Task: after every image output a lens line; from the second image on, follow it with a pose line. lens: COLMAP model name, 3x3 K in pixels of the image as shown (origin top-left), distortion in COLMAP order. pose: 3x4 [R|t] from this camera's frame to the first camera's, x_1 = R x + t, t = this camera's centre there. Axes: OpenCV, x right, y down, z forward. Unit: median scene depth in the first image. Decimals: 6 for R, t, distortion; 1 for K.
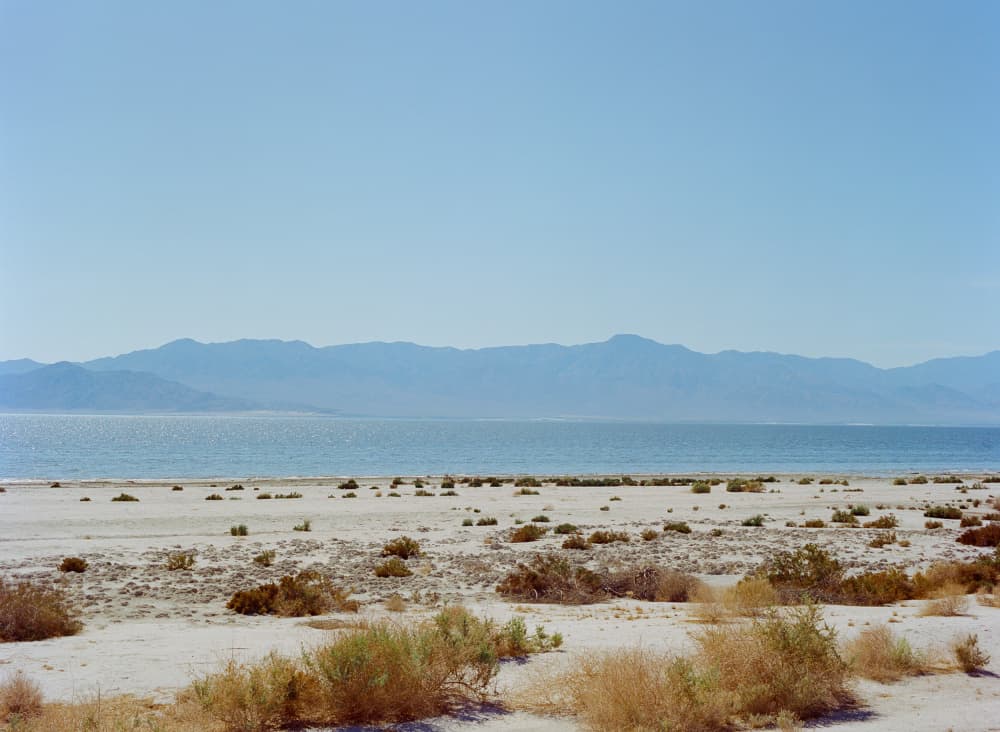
lens RADIAL K [[1383.3, 0, 528.2], [0, 1383.3, 366.5], [0, 0, 1]] dist [0.007224, -0.117178]
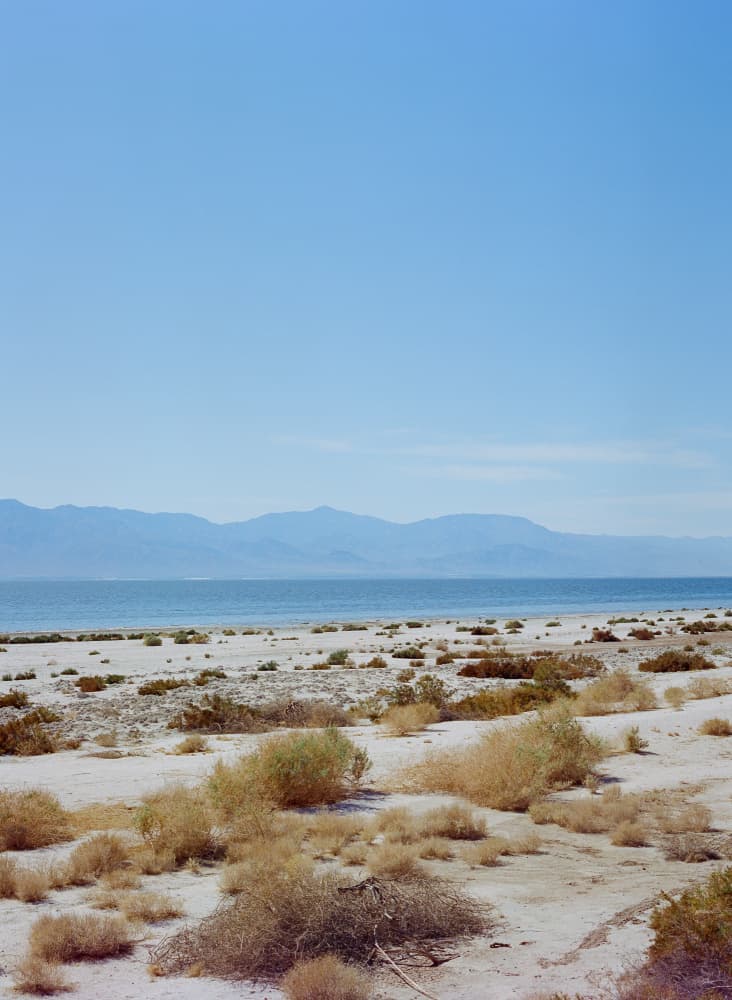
lens RADIAL K [[1383.3, 0, 365.7], [0, 1383.3, 522.0], [0, 0, 1]] dist [0.007224, -0.117178]
pose [[0.935629, -0.000368, 0.352984, -0.133566], [0.000191, 1.000000, 0.000536, -0.005712], [-0.352984, -0.000434, 0.935629, -0.072744]]
